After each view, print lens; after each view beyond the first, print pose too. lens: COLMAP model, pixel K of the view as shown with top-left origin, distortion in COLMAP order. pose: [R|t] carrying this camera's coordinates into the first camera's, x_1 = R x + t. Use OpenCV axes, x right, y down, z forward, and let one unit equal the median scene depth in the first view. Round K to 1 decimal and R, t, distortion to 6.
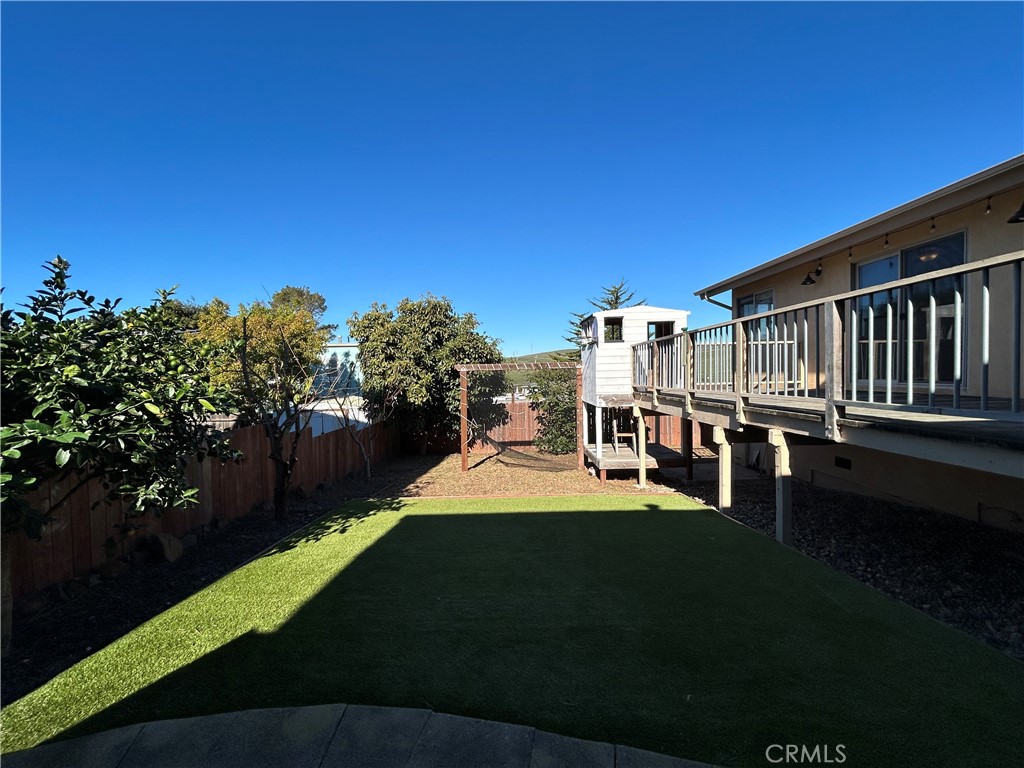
lens RADIAL K [[414.6, 0, 508.7], [0, 414.6, 383.7], [0, 0, 1]] dist [-0.000847, -0.000006]
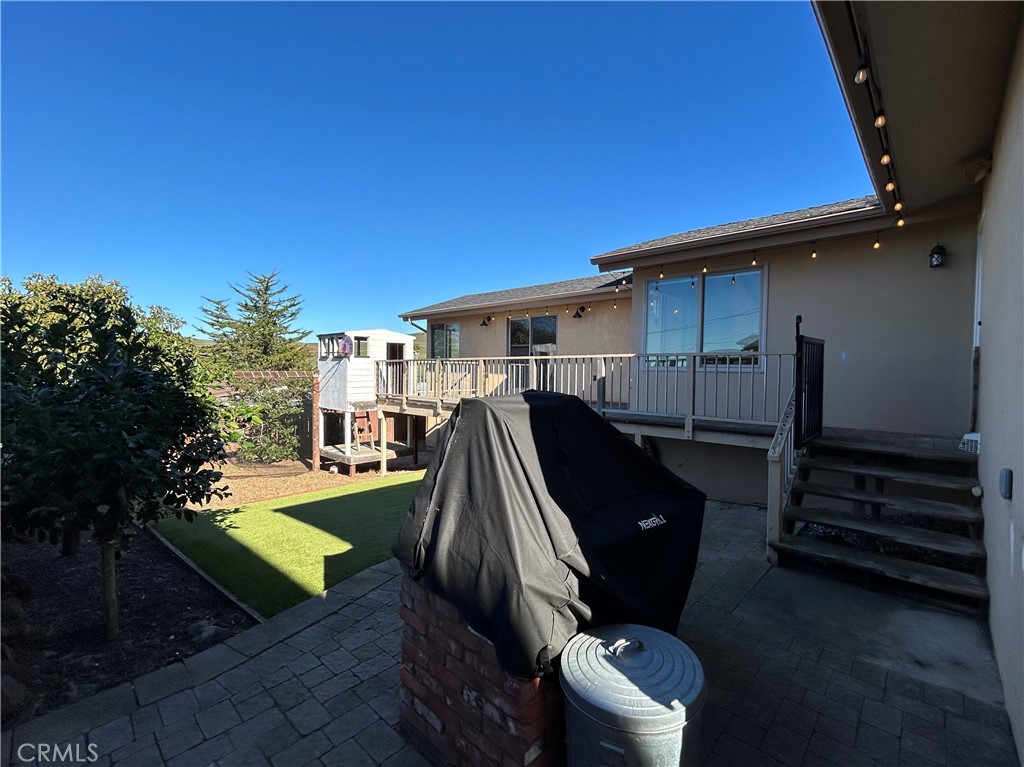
lens RADIAL K [[451.7, 0, 510.2], [0, 451.7, 382.9], [0, 0, 1]] dist [0.000252, 0.000387]
pose [[0.694976, 0.006234, 0.719006, -0.379391], [-0.004898, 0.999980, -0.003935, -0.023503], [-0.719017, -0.000787, 0.694992, -0.212145]]
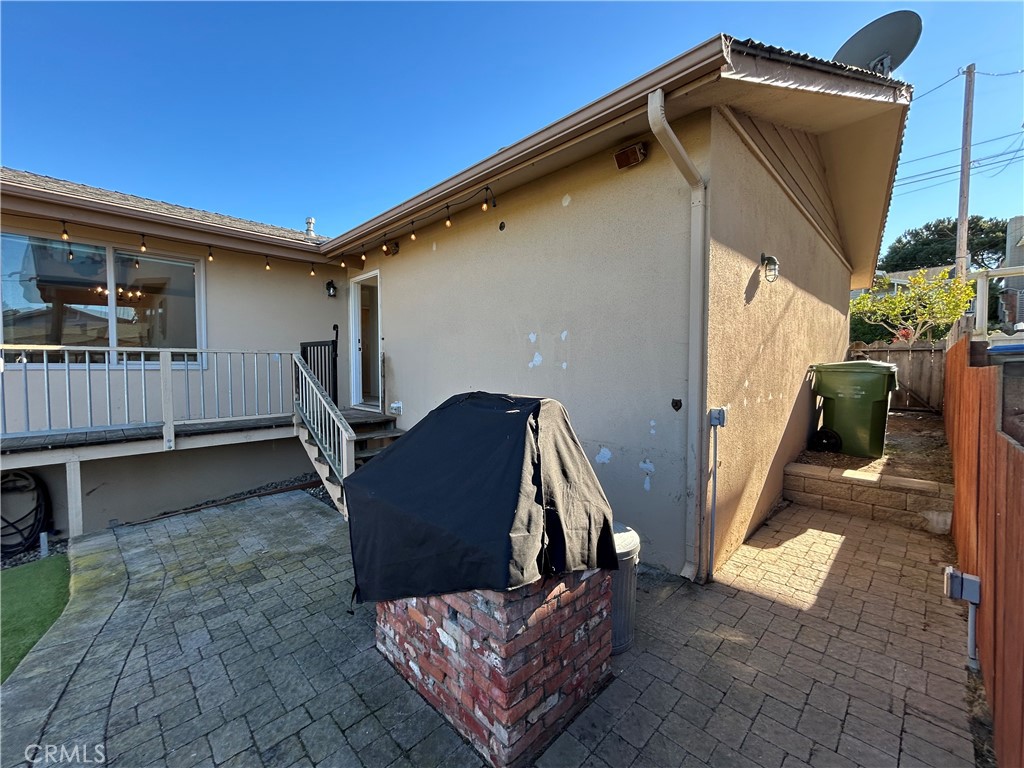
lens RADIAL K [[414.6, 0, 508.7], [0, 414.6, 383.7], [0, 0, 1]] dist [-0.000847, -0.000006]
pose [[-0.694374, -0.009692, 0.719549, -0.384993], [0.033563, 0.998385, 0.045836, -0.036690], [-0.718832, 0.055978, -0.692927, 0.119925]]
